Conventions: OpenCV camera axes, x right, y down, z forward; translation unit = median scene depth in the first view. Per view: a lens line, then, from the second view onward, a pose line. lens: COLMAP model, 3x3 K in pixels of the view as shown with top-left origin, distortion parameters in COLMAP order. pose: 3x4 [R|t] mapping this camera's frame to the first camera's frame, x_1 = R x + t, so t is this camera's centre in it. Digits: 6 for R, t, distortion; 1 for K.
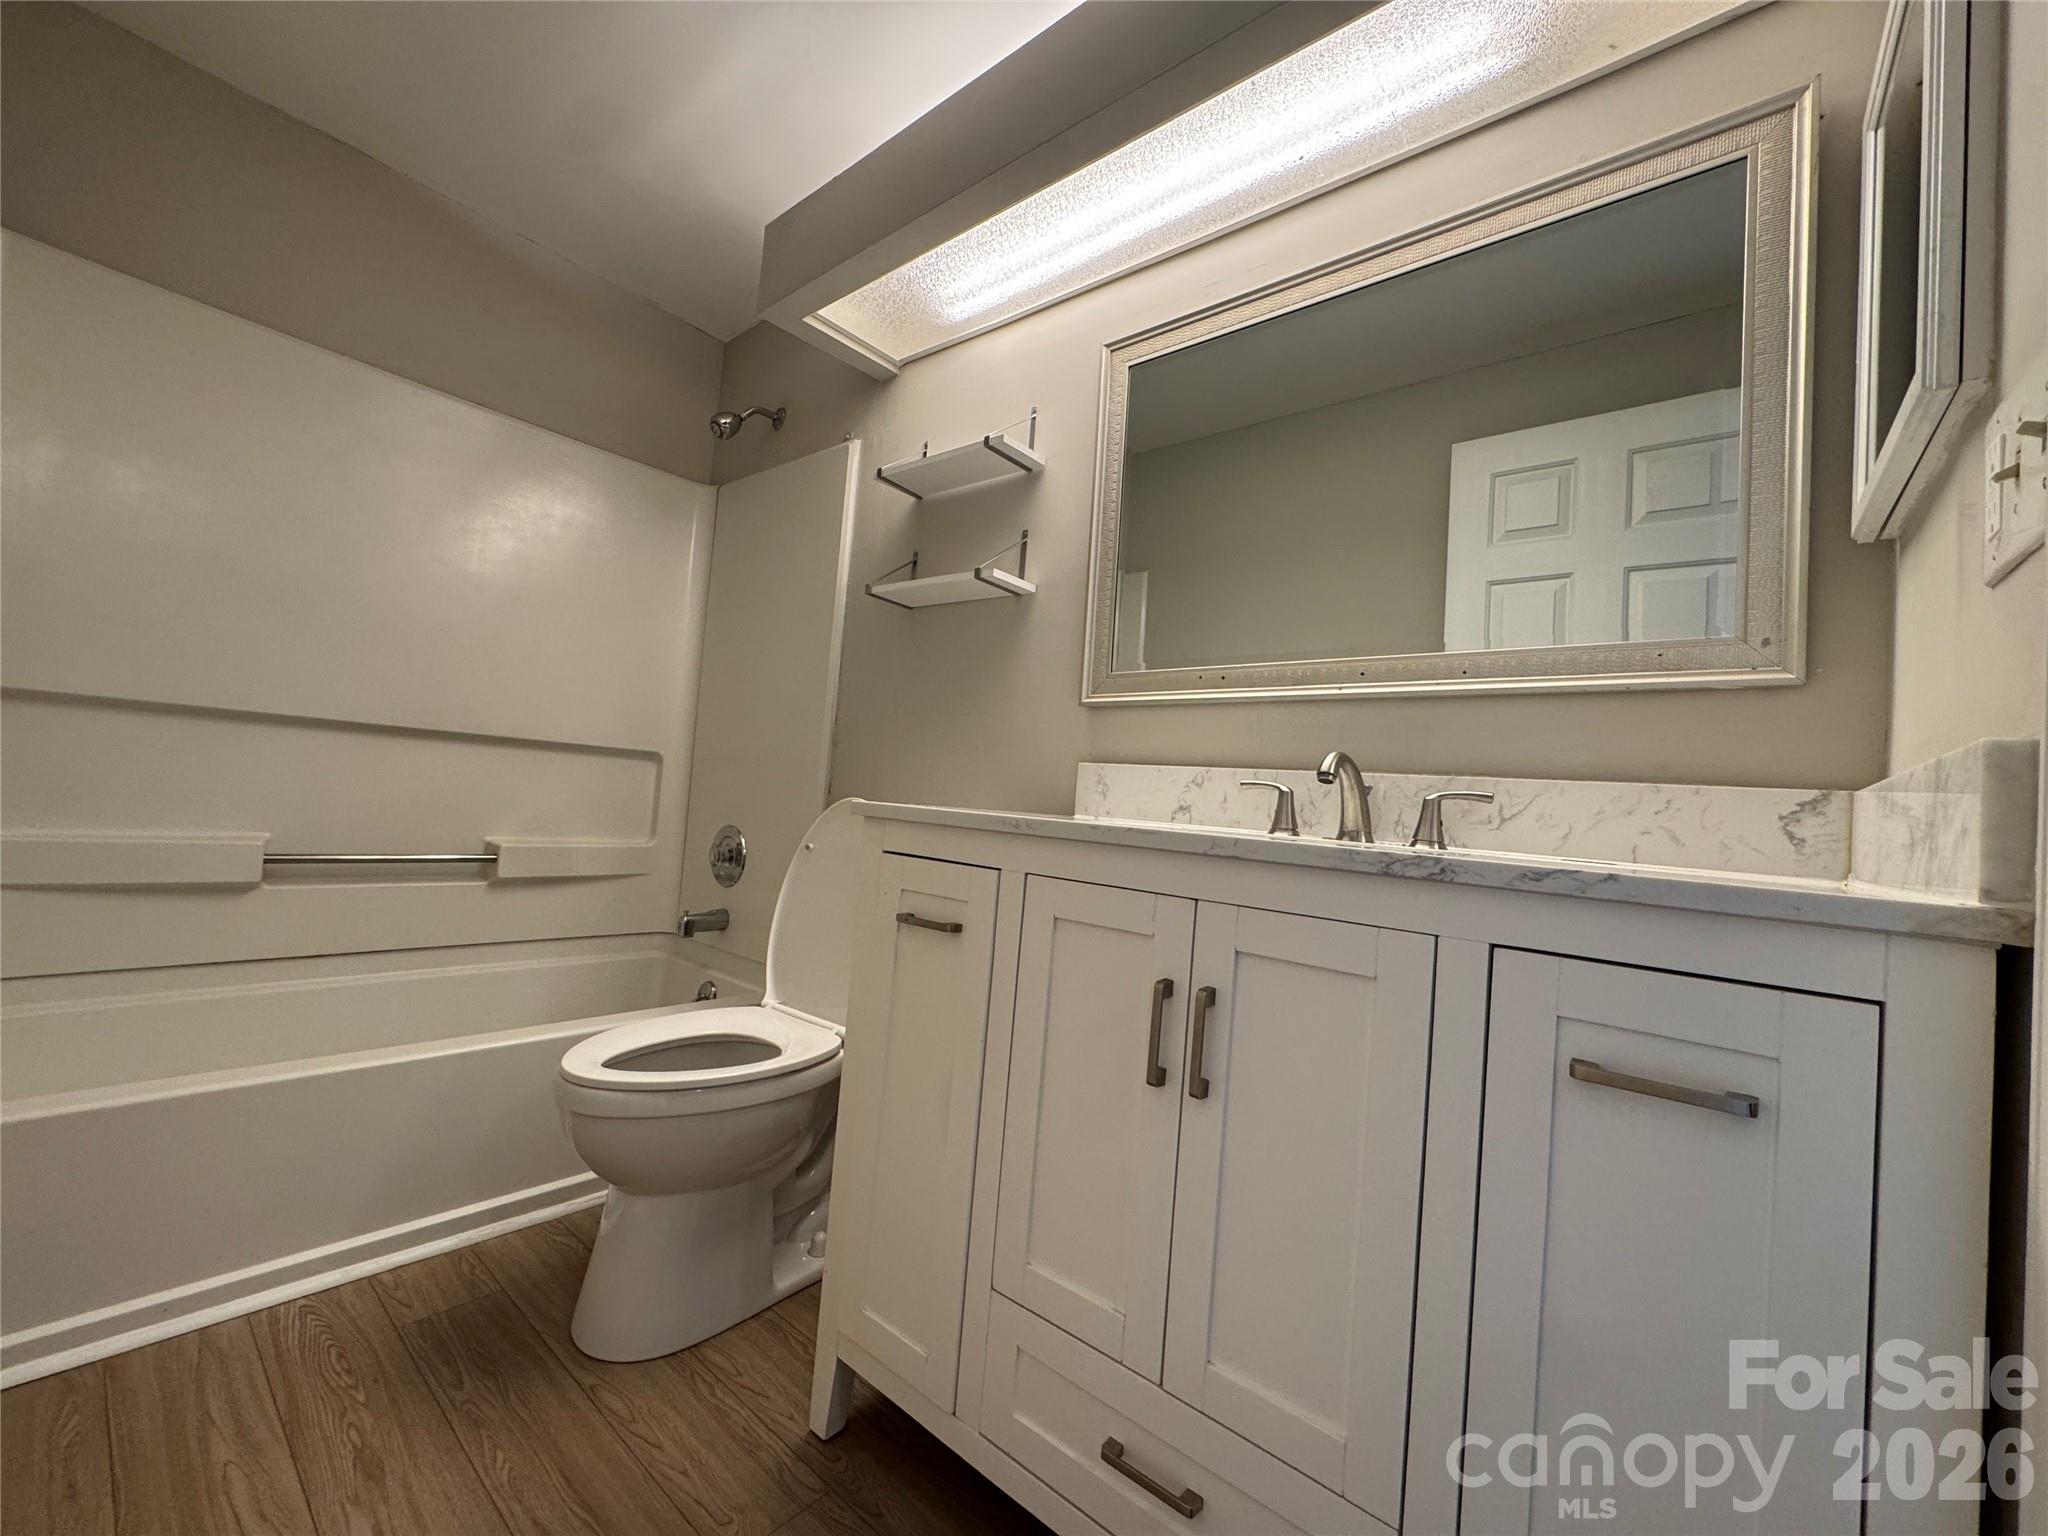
lens RADIAL K [[820.6, 0, 1031.5], [0, 820.6, 769.1], [0, 0, 1]] dist [-0.000584, -0.000533]
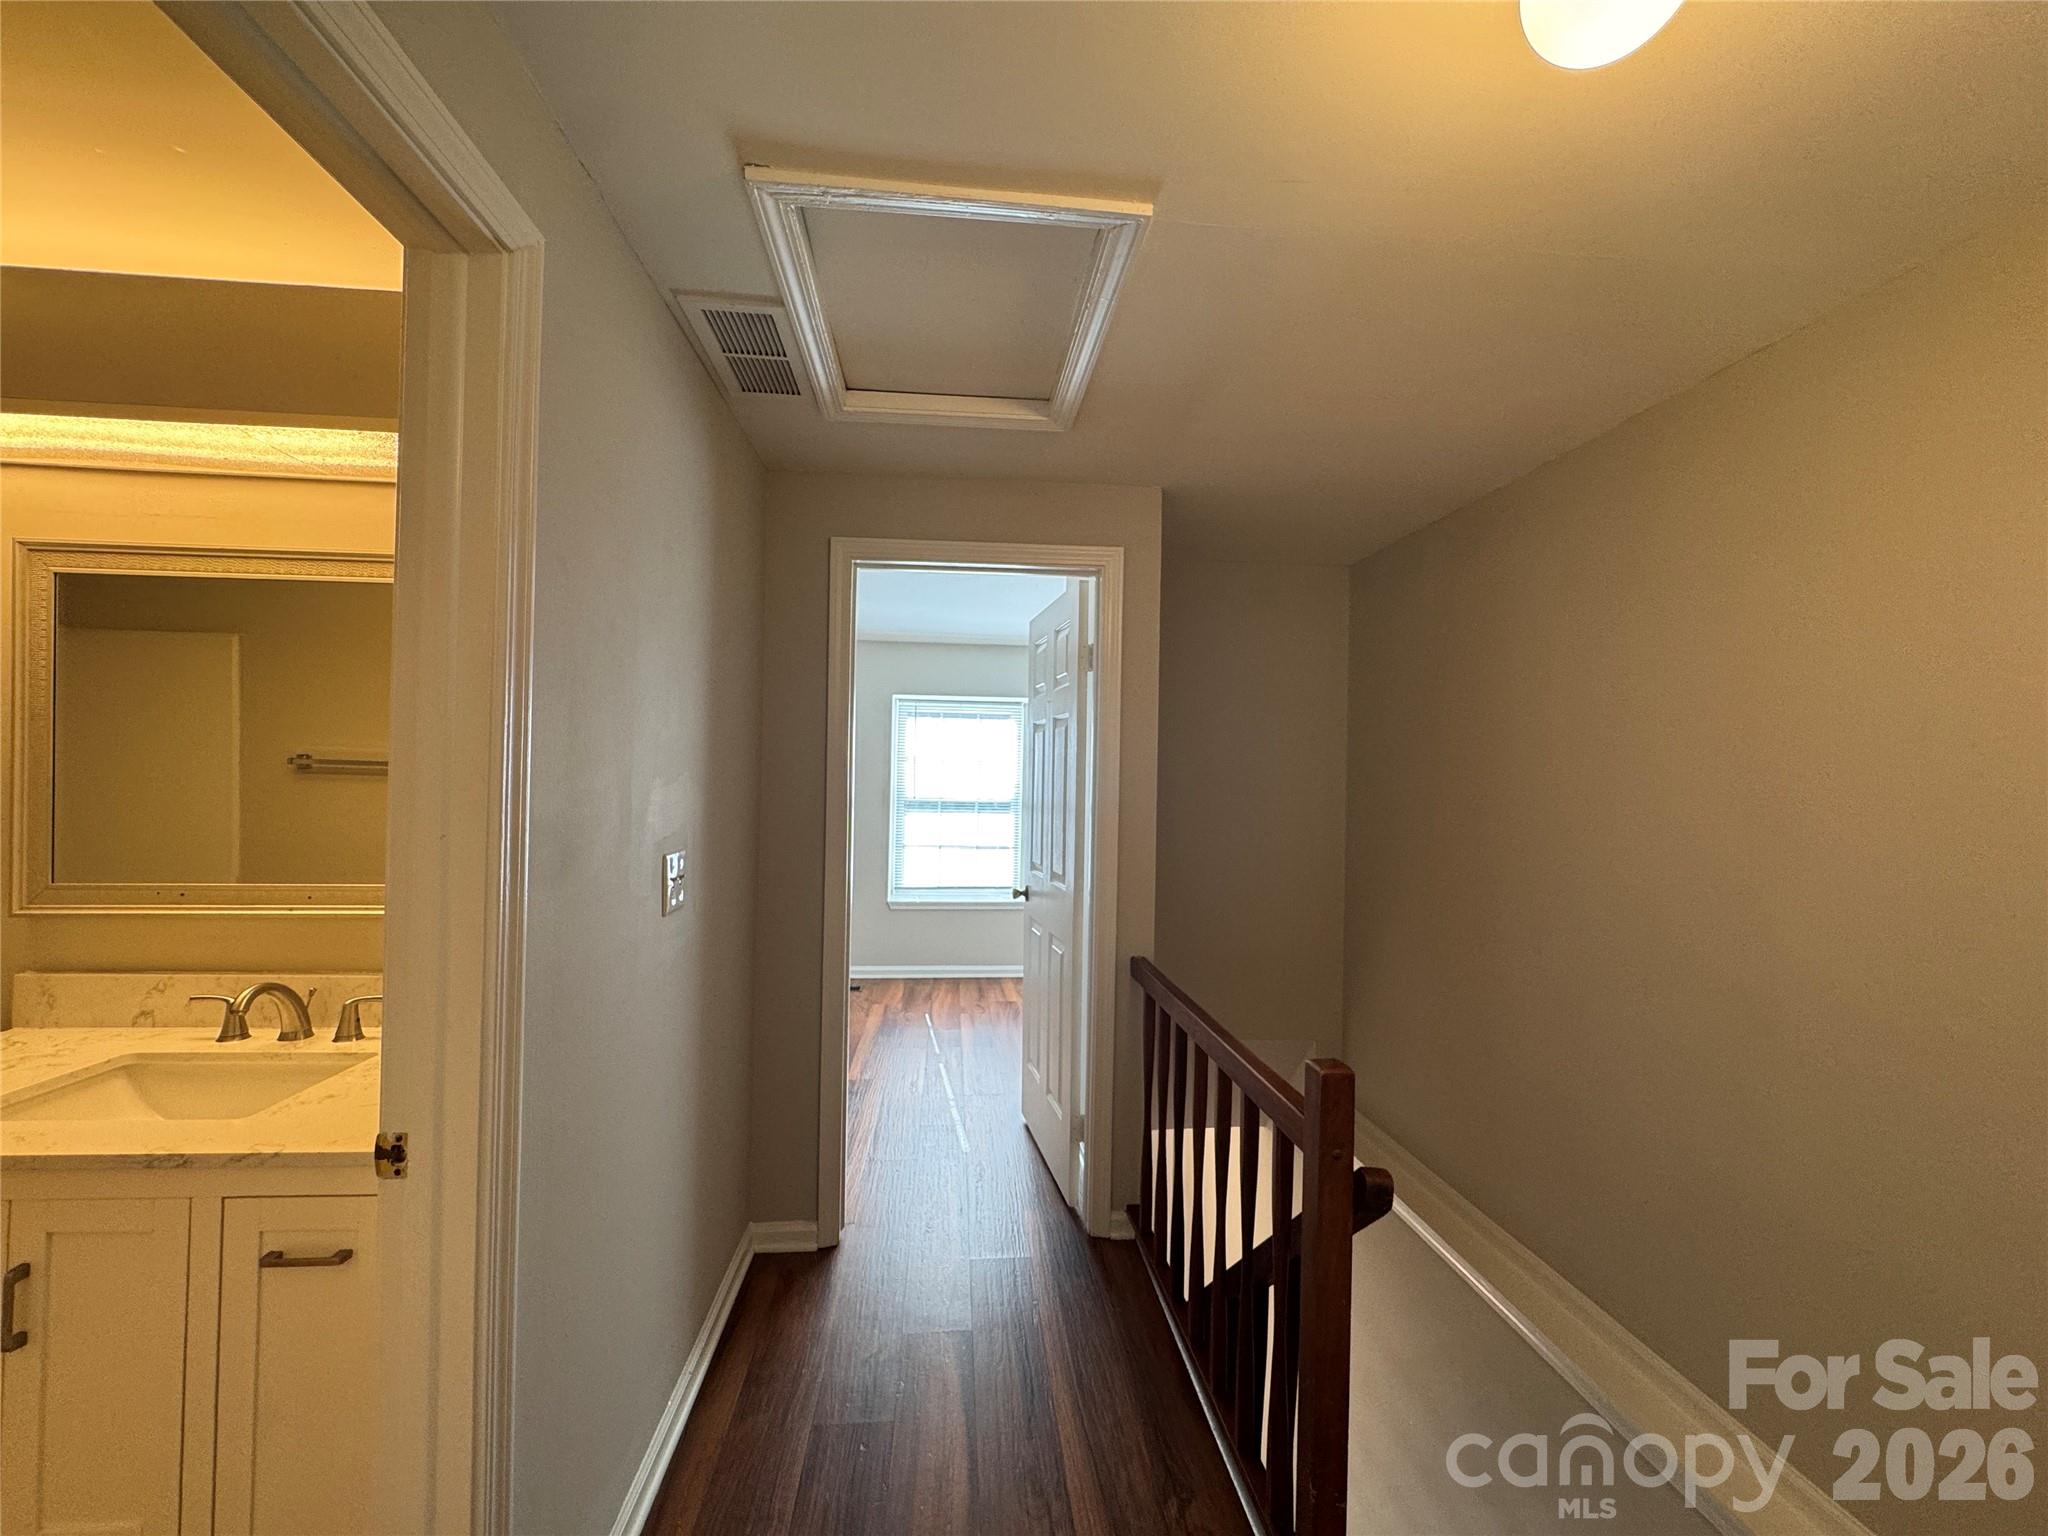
lens RADIAL K [[820.6, 0, 1014.8], [0, 820.6, 774.4], [0, 0, 1]] dist [-0.000584, -0.000533]
pose [[0.719761, -0.055624, 0.691990, 0.281665], [0.002280, 0.996969, 0.077767, -0.354997], [-0.694218, -0.054396, 0.717706, -0.585434]]
